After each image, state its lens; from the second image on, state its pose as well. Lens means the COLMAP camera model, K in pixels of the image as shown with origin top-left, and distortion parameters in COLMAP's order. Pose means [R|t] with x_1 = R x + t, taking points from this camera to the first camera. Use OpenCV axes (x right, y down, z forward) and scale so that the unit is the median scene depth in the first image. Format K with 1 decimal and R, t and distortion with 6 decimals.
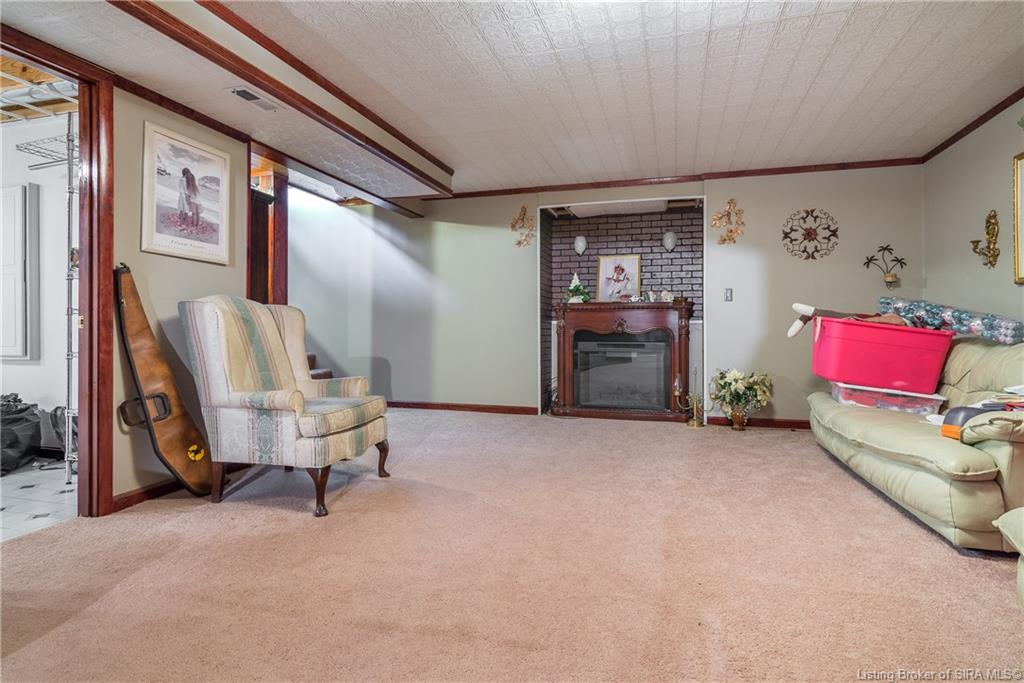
lens RADIAL K [[499.4, 0, 509.0], [0, 499.4, 334.0], [0, 0, 1]] dist [0.002403, 0.000612]
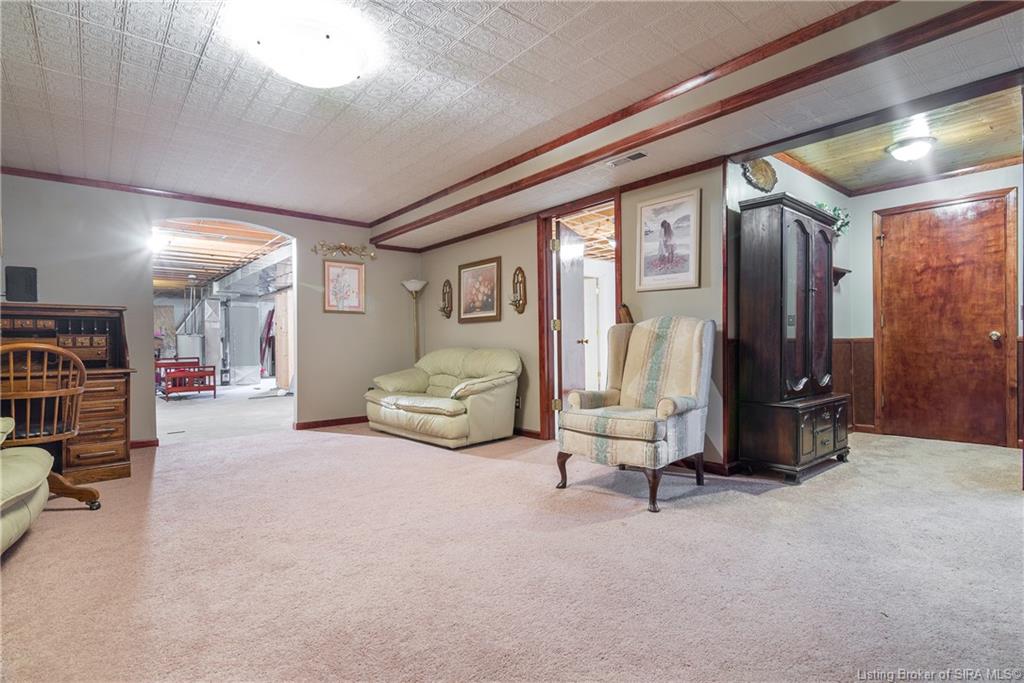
lens RADIAL K [[499.4, 0, 507.2], [0, 499.4, 345.4], [0, 0, 1]] dist [0.002403, 0.000612]
pose [[-0.500891, 0.007015, -0.865482, 0.683338], [0.004962, 0.999974, 0.005233, -0.014760], [0.865496, -0.001673, -0.500913, 1.285573]]
